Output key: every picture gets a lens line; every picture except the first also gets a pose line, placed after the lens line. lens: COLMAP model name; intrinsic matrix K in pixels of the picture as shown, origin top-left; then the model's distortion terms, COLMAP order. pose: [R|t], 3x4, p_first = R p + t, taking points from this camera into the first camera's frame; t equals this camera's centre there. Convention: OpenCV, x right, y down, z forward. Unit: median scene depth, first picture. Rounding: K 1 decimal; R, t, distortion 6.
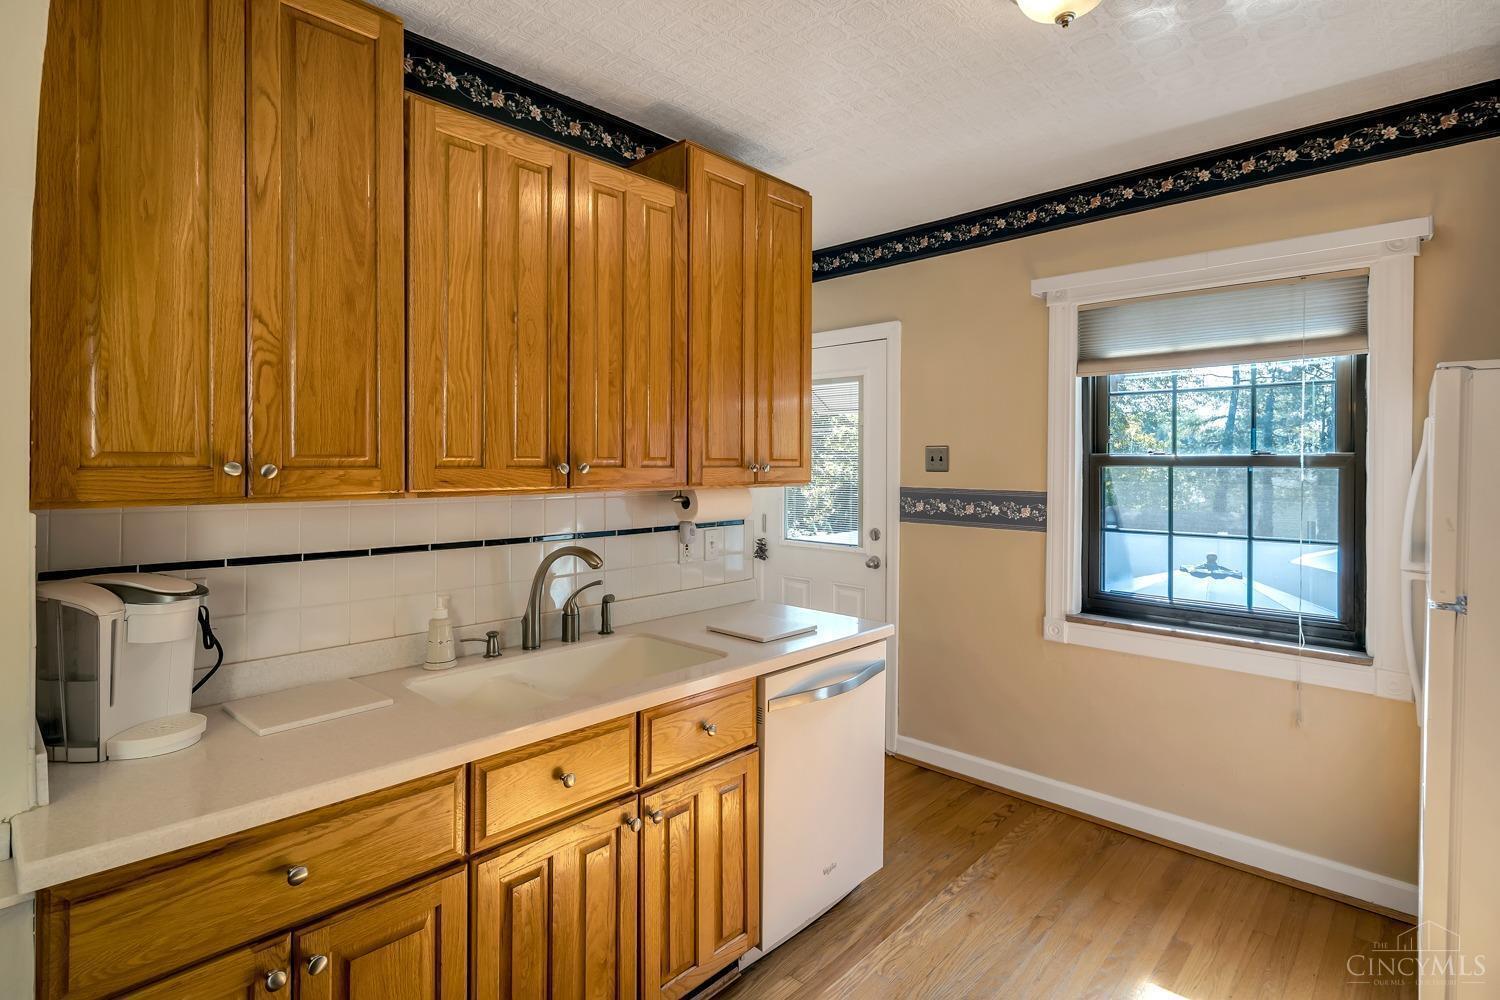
lens RADIAL K [[740.7, 0, 743.5], [0, 740.7, 463.5], [0, 0, 1]] dist [0.001372, -0.000876]
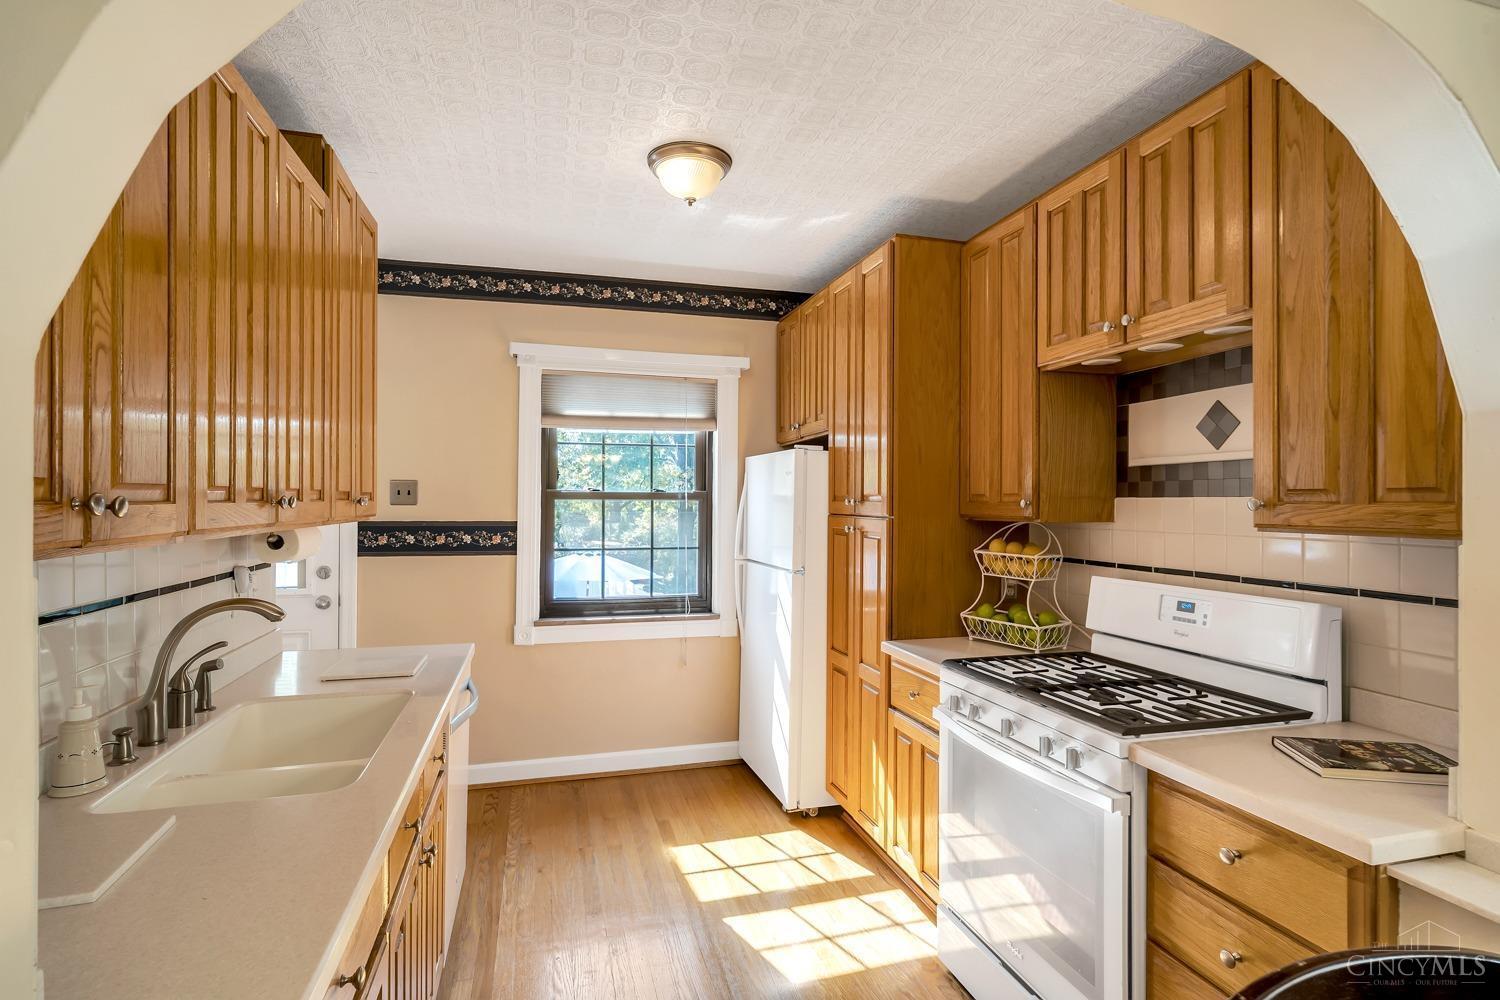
lens RADIAL K [[740.7, 0, 749.8], [0, 740.7, 500.8], [0, 0, 1]] dist [0.001372, -0.000876]
pose [[0.514356, -0.002793, 0.857572, -0.444119], [-0.002004, 0.999988, 0.004458, -0.000566], [-0.857575, -0.004011, 0.514344, 0.069616]]
